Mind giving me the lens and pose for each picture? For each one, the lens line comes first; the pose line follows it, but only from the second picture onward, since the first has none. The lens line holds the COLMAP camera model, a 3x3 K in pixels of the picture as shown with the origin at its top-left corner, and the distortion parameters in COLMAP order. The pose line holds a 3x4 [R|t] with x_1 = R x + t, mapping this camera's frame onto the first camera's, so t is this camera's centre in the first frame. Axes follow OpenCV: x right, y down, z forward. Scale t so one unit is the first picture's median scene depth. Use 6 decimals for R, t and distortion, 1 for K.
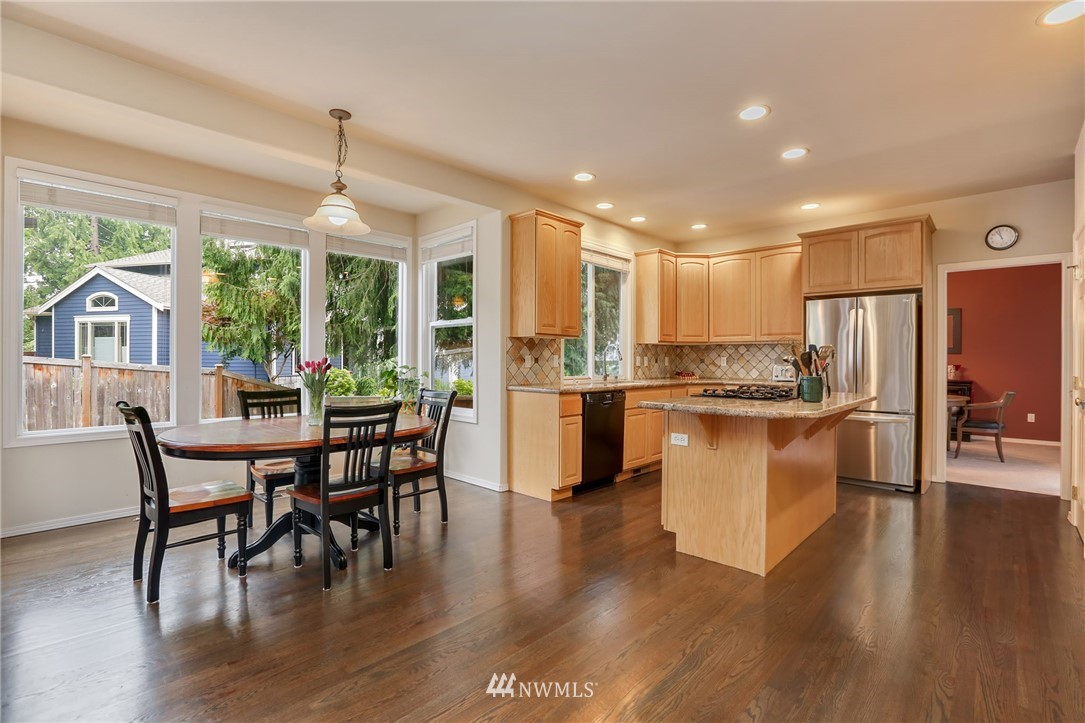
lens RADIAL K [[493.4, 0, 542.5], [0, 493.4, 361.5], [0, 0, 1]] dist [-0.060626, 0.019757]
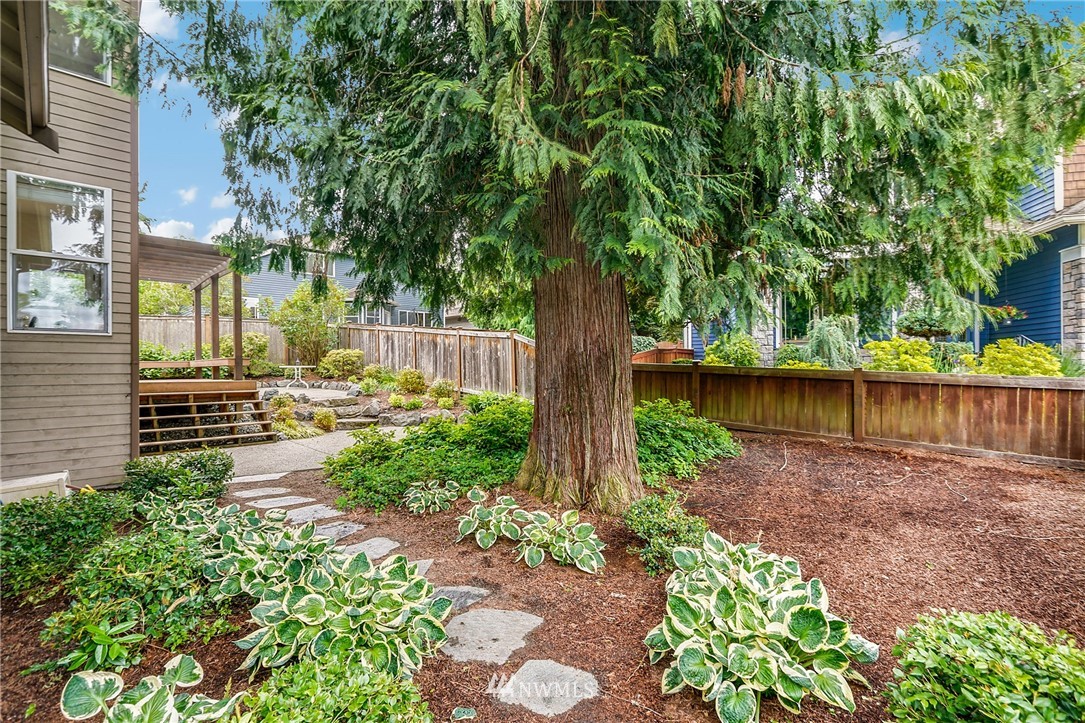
lens RADIAL K [[505.9, 0, 538.6], [0, 505.9, 375.1], [0, 0, 1]] dist [-0.063522, 0.025687]
pose [[-0.032445, 0.008298, -0.999439, 0.960848], [0.006930, 0.999943, 0.008077, 0.207596], [0.999450, -0.006664, -0.032500, 2.205449]]
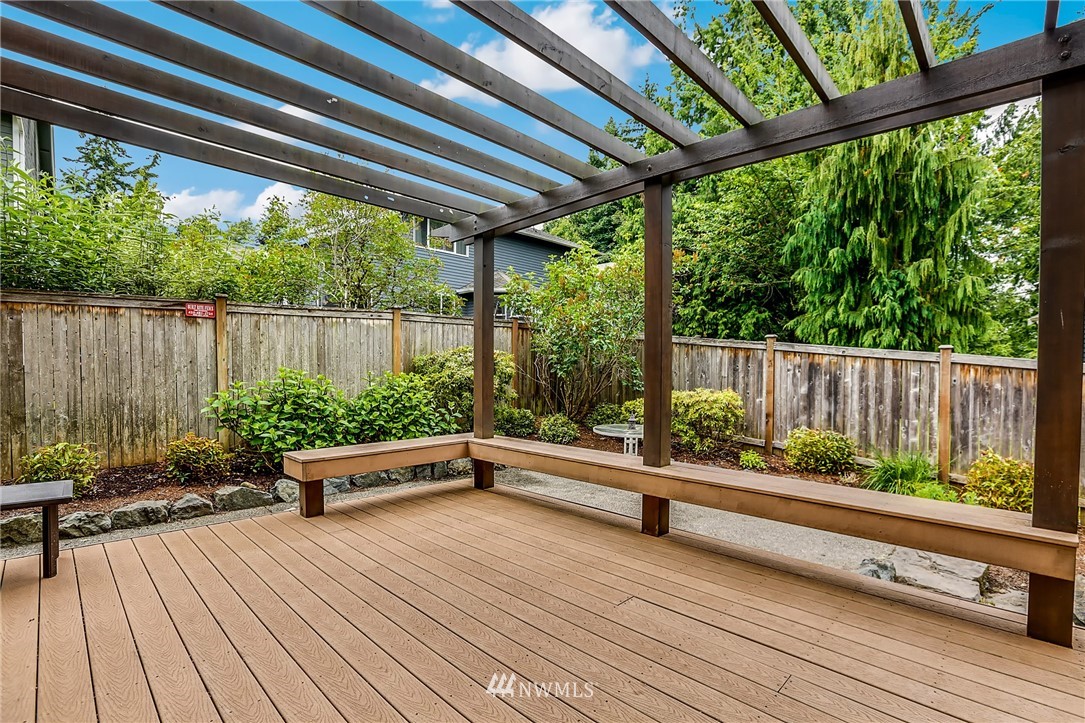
lens RADIAL K [[505.9, 0, 538.6], [0, 505.9, 375.1], [0, 0, 1]] dist [-0.063522, 0.025687]
pose [[-0.022587, 0.009626, -0.999699, -0.684452], [-0.011110, 0.999889, 0.009879, 0.006374], [0.999683, 0.011330, -0.022478, 0.397066]]
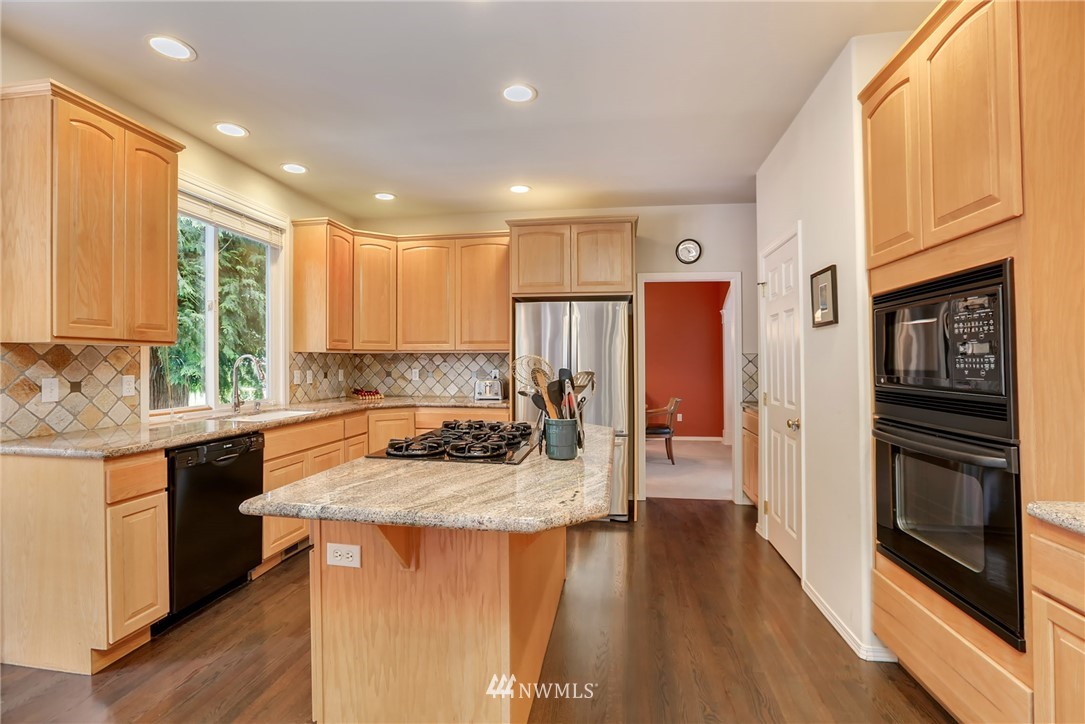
lens RADIAL K [[497.1, 0, 542.5], [0, 497.1, 362.0], [0, 0, 1]] dist [-0.058902, 0.027232]
pose [[0.817155, -0.005442, 0.576392, 0.091060], [0.006061, 0.999981, 0.000849, -0.024033], [-0.576386, 0.002800, 0.817173, 0.270813]]
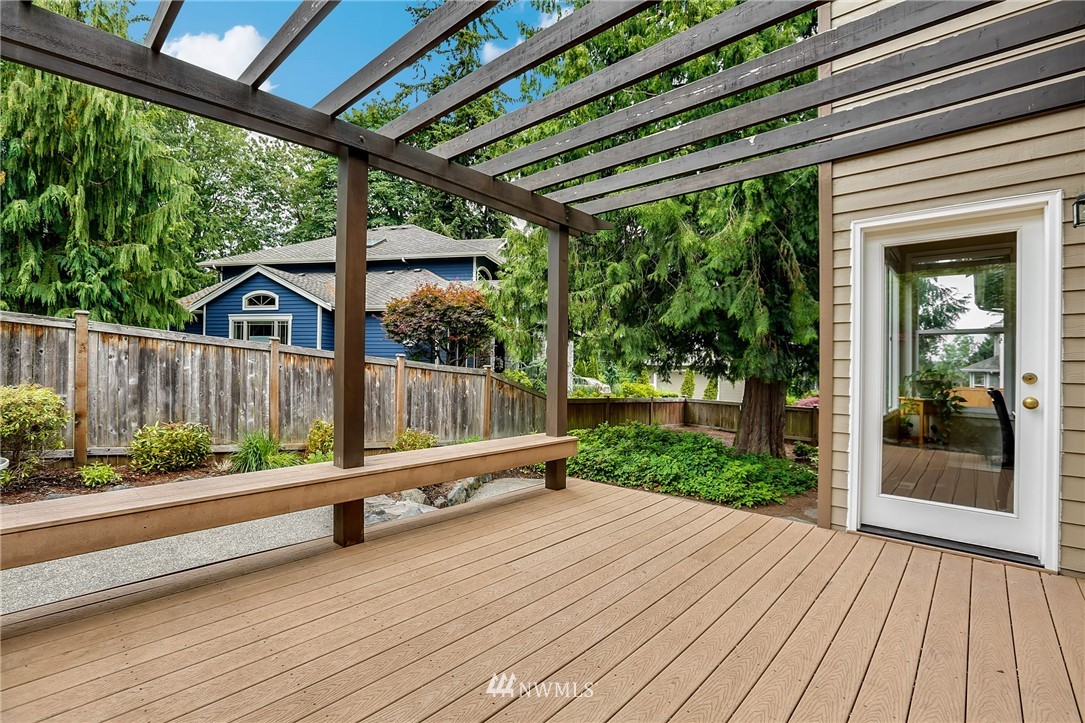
lens RADIAL K [[497.1, 0, 542.5], [0, 497.1, 361.5], [0, 0, 1]] dist [-0.058902, 0.027232]
pose [[0.999738, 0.008207, 0.021384, -1.171504], [-0.008068, 0.999946, -0.006577, 0.008831], [-0.021437, 0.006403, 0.999750, -0.084196]]
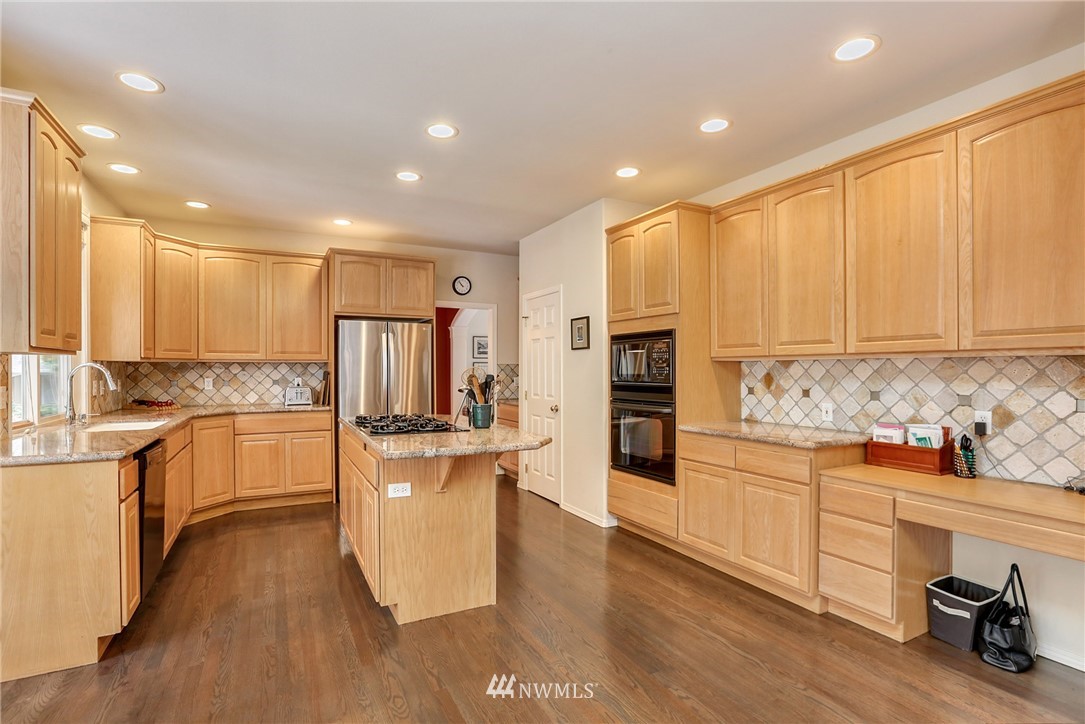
lens RADIAL K [[505.9, 0, 538.6], [0, 505.9, 375.6], [0, 0, 1]] dist [-0.063522, 0.025687]
pose [[0.313092, -0.017698, 0.949558, -0.259414], [0.006446, 0.999843, 0.016510, -0.027305], [-0.949701, 0.000952, 0.313157, 0.298744]]
